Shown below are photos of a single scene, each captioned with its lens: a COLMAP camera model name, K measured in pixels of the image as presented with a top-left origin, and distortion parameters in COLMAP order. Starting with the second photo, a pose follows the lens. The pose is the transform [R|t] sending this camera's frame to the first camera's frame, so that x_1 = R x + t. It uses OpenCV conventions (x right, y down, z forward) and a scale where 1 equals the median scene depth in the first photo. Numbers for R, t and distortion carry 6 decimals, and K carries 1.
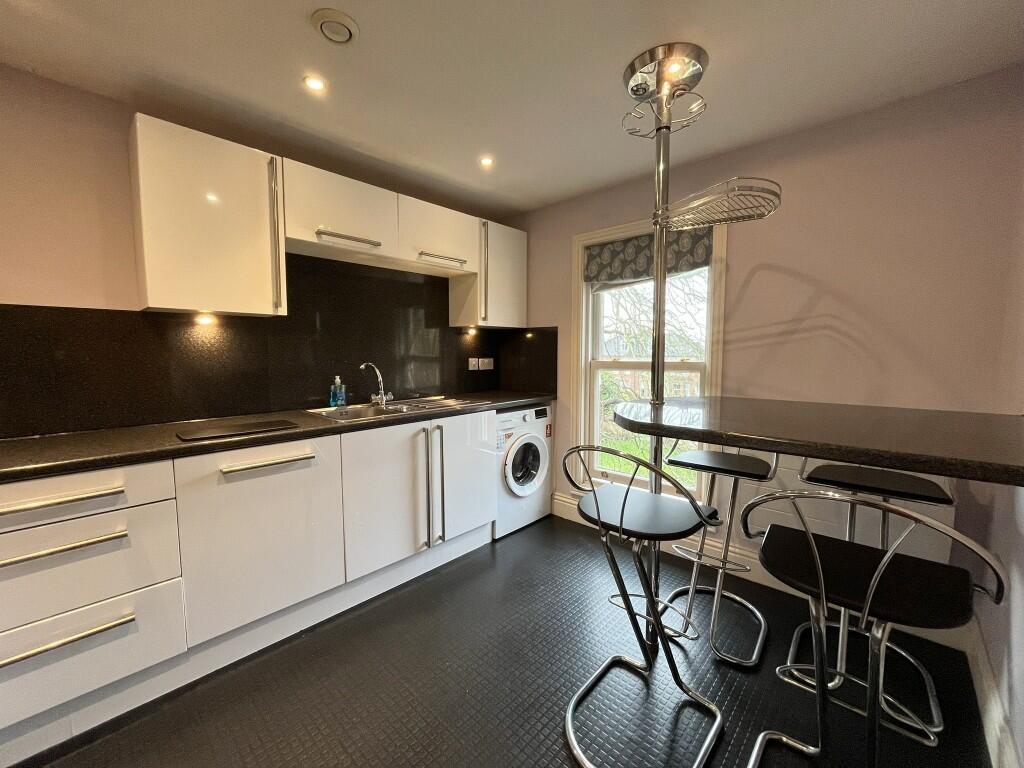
lens RADIAL K [[412.0, 0, 512.0], [0, 412.0, 384.0], [0, 0, 1]] dist [-0.008943, -0.000237]
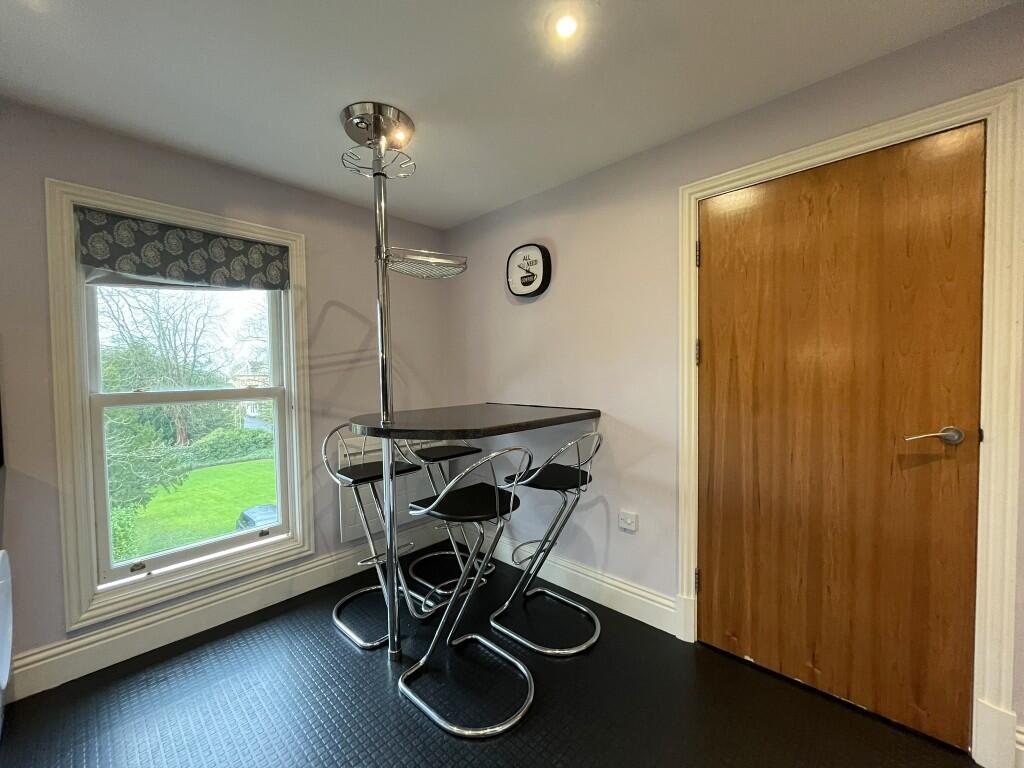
lens RADIAL K [[412.0, 0, 512.0], [0, 412.0, 384.0], [0, 0, 1]] dist [-0.008943, -0.000237]
pose [[0.012663, -0.026093, 0.999579, -0.511683], [0.090583, 0.995579, 0.024841, -0.037506], [-0.995808, 0.090230, 0.014971, 0.462960]]
